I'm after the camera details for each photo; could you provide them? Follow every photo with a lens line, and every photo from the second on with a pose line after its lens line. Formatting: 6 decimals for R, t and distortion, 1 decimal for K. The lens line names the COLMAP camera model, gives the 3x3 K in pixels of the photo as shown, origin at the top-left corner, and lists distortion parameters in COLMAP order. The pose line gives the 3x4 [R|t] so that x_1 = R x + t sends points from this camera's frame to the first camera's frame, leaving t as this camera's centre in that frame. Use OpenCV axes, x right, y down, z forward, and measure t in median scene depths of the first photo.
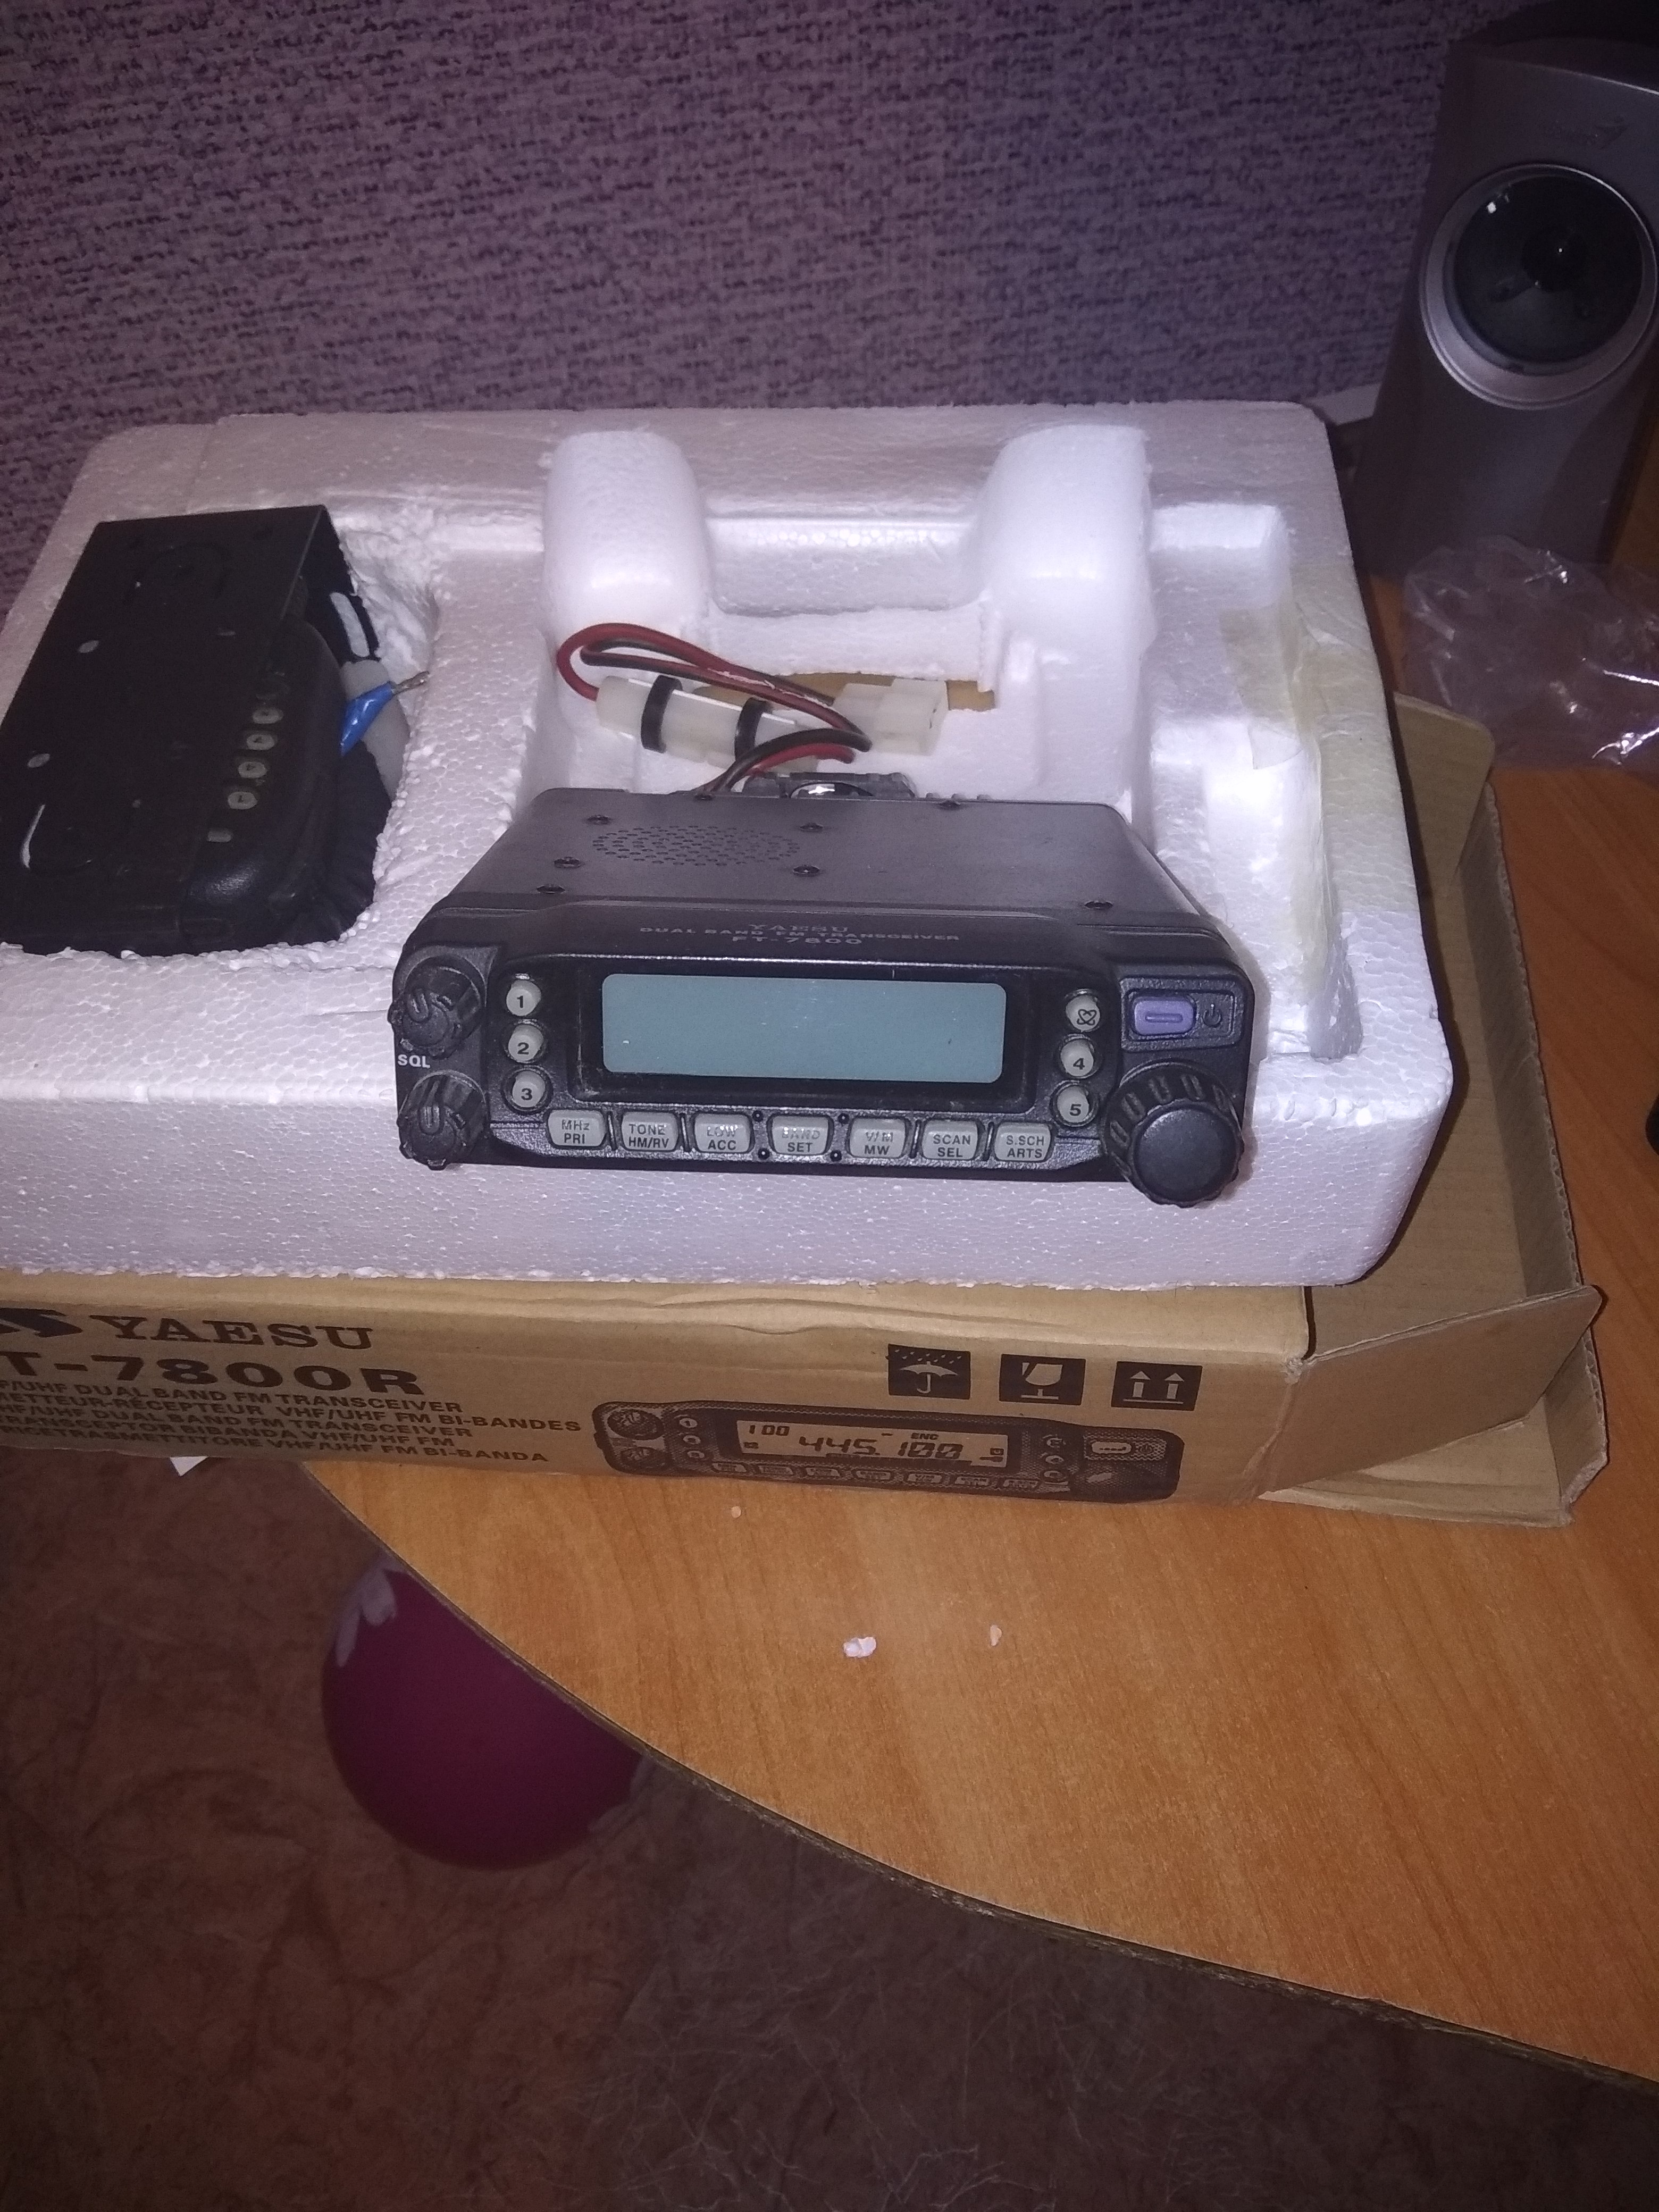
lens RADIAL K [[1835.4, 0, 827.1], [0, 1835.4, 1089.8], [0, 0, 1]] dist [0.130807, -0.329090]
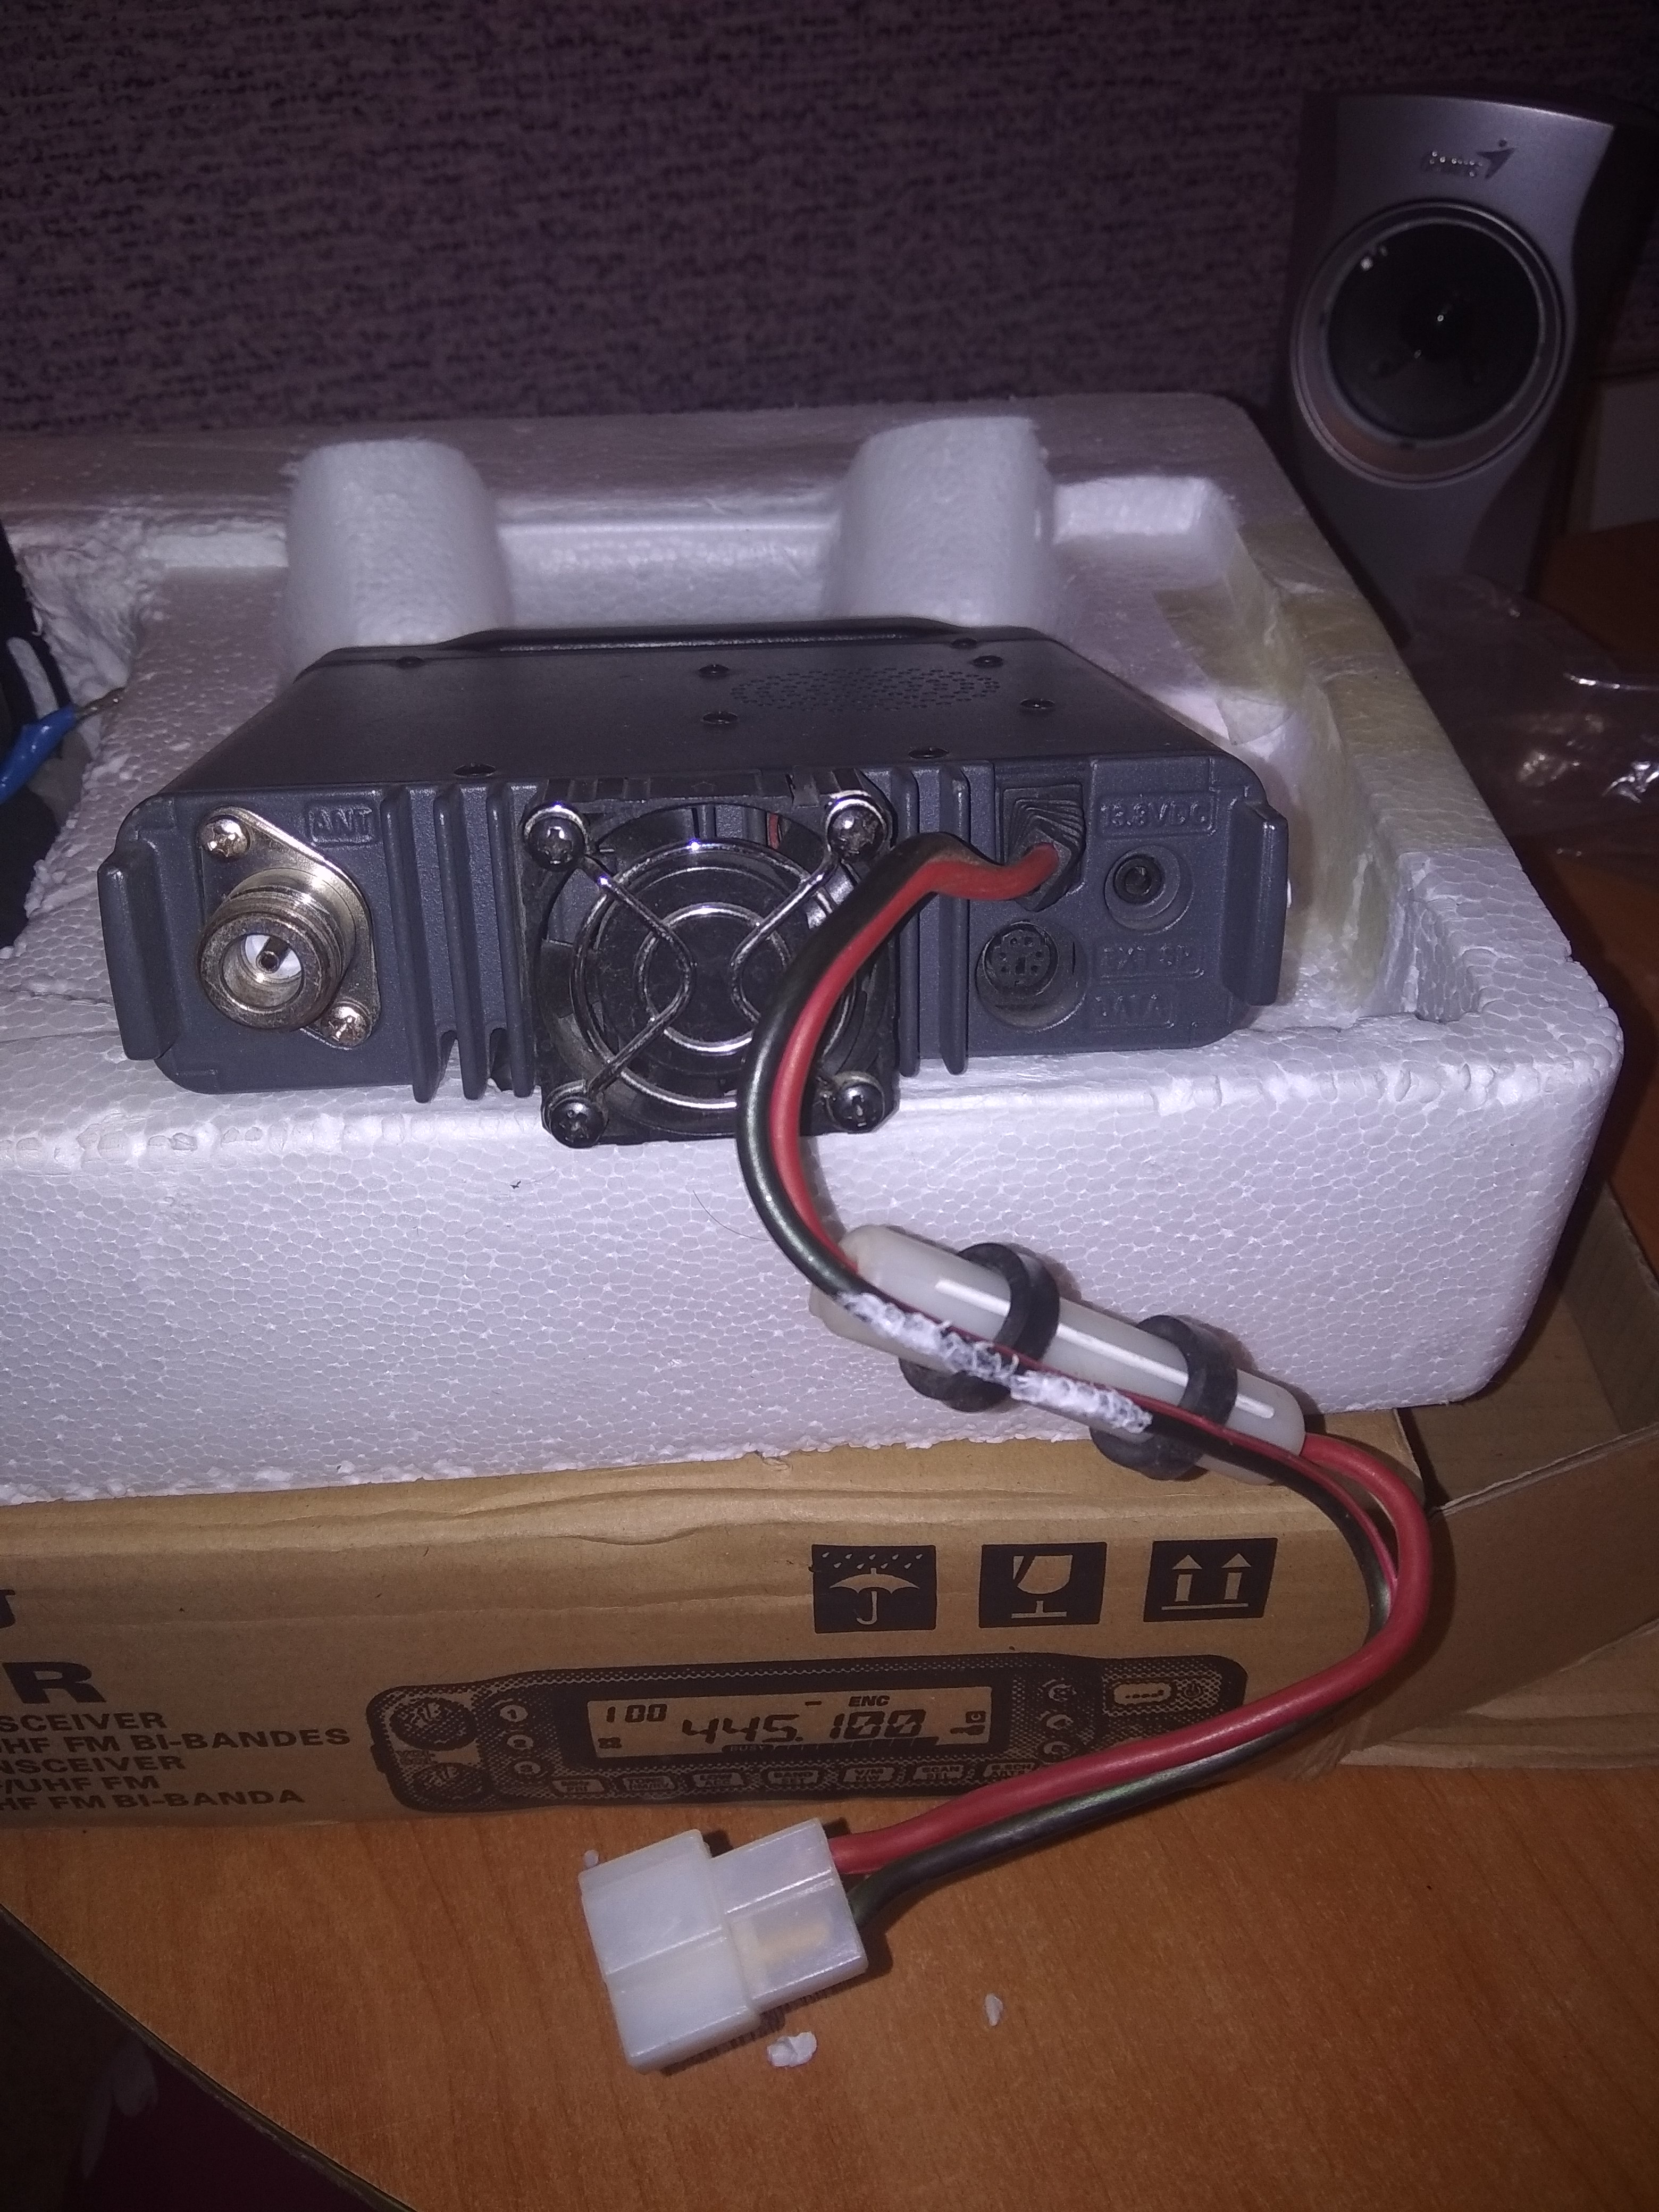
lens RADIAL K [[1804.7, 0, 816.7], [0, 1804.7, 1109.5], [0, 0, 1]] dist [0.076940, -0.174152]
pose [[0.993670, -0.051146, 0.100023, -0.014314], [0.071370, 0.974995, -0.210454, 0.077212], [-0.086758, 0.216260, 0.972473, 0.206915]]
